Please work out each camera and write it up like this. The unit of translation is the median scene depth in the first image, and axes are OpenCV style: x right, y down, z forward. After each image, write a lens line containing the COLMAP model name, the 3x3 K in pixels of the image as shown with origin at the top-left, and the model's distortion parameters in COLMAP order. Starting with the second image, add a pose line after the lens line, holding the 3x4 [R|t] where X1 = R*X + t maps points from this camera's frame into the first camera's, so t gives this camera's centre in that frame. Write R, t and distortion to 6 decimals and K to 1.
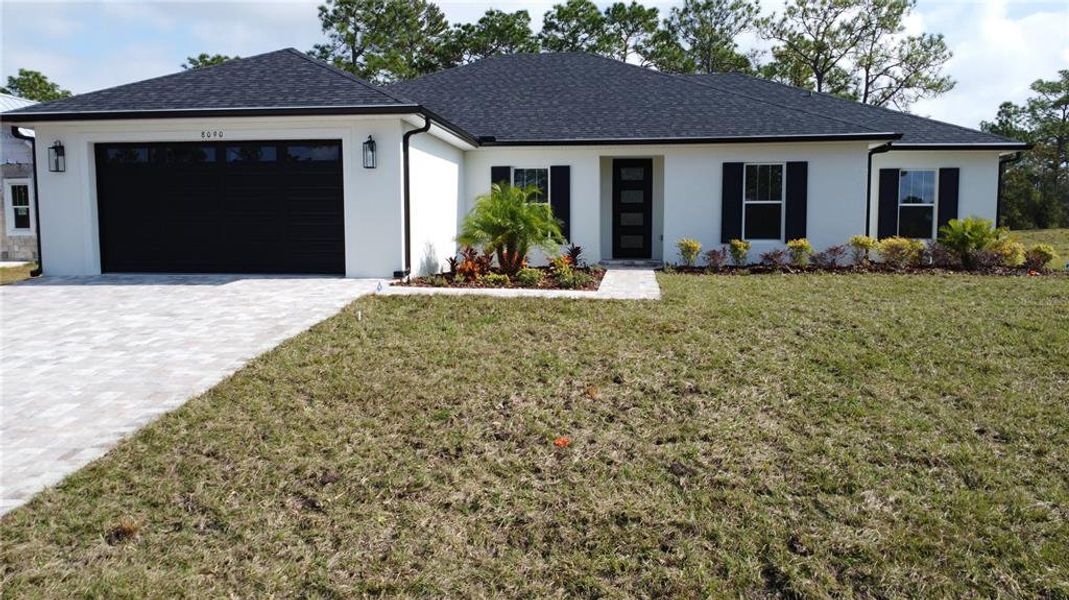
lens RADIAL K [[779.6, 0, 550.2], [0, 779.6, 298.7], [0, 0, 1]] dist [-0.040539, 0.094035]
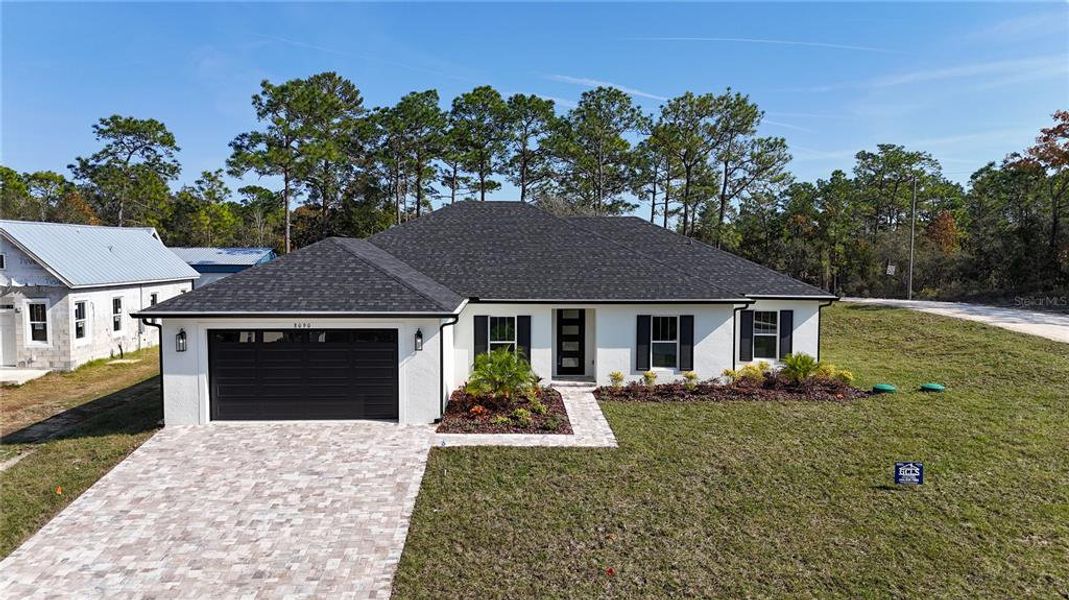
lens RADIAL K [[766.2, 0, 534.5], [0, 766.2, 300.0], [0, 0, 1]] dist [0.084045, -0.002589]
pose [[0.989014, -0.011860, 0.147346, -0.161751], [0.012378, 0.999920, -0.002593, -0.183057], [-0.147304, 0.004389, 0.989082, -0.353943]]
